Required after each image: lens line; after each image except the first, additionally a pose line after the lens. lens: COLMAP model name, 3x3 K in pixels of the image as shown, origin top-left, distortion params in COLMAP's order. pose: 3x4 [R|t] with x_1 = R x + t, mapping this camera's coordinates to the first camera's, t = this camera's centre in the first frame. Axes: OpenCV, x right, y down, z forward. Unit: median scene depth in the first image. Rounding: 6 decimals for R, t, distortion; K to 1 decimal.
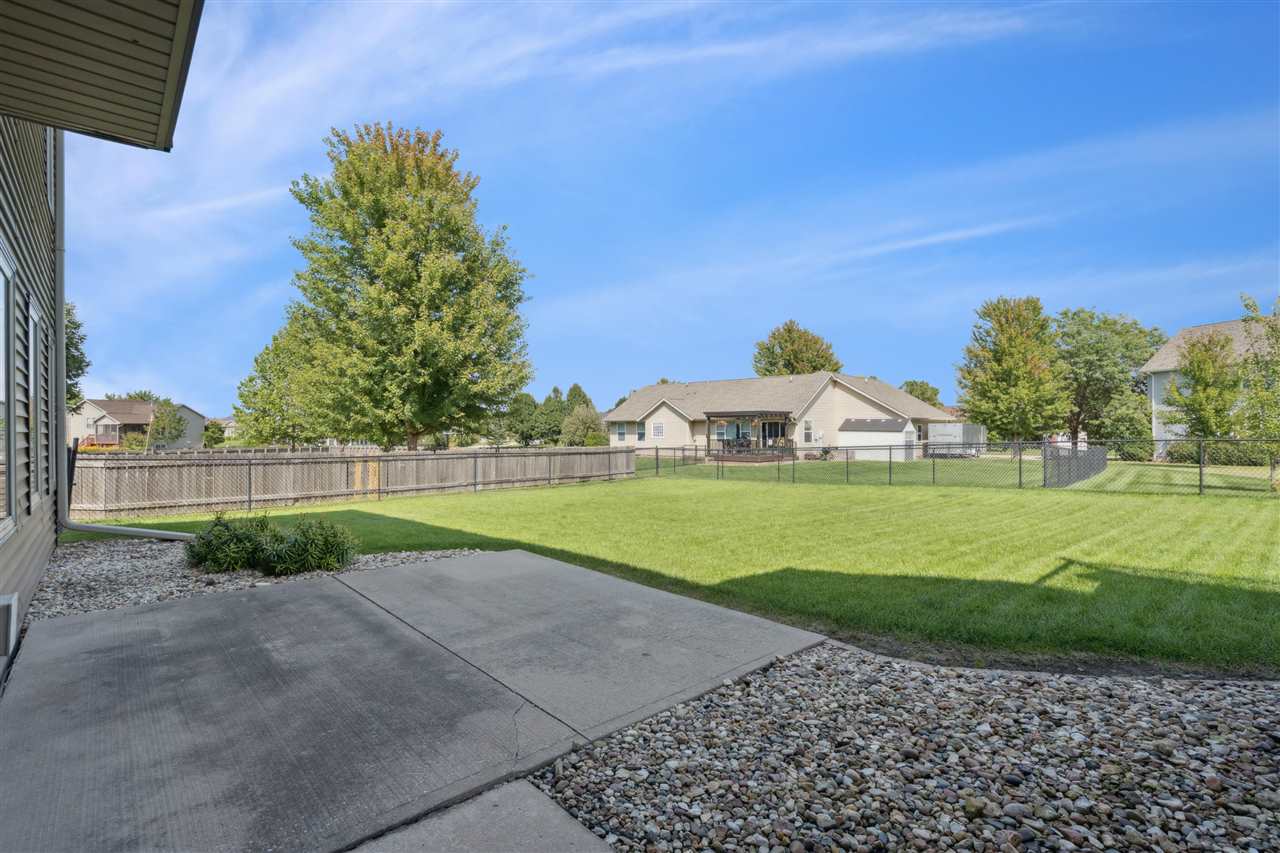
lens RADIAL K [[590.6, 0, 642.5], [0, 590.6, 428.1], [0, 0, 1]] dist [0.000348, 0.000239]
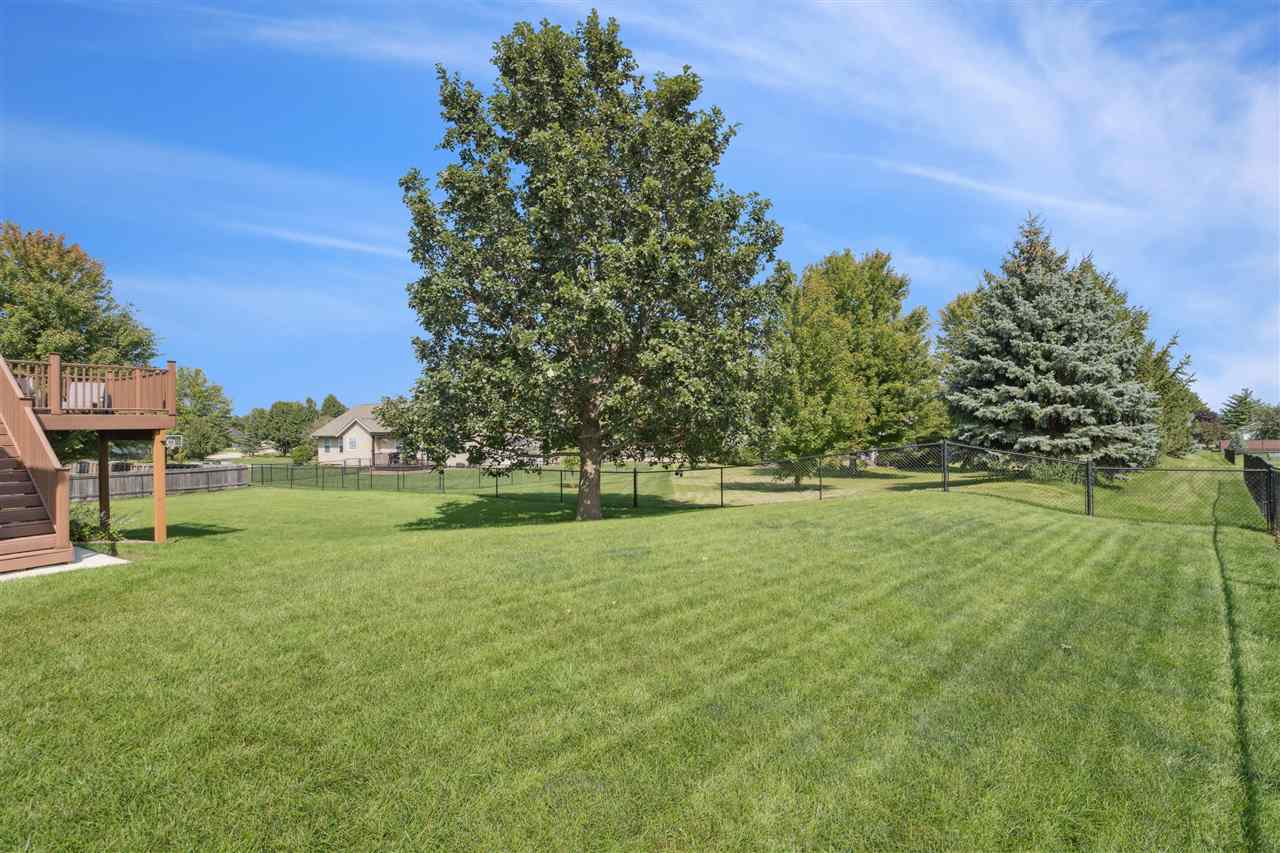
lens RADIAL K [[590.6, 0, 640.0], [0, 590.6, 425.1], [0, 0, 1]] dist [0.000348, 0.000239]
pose [[0.966955, -0.001171, 0.254944, 0.336819], [0.001647, 0.999997, -0.001651, -0.038380], [-0.254942, 0.002016, 0.966954, -0.366007]]
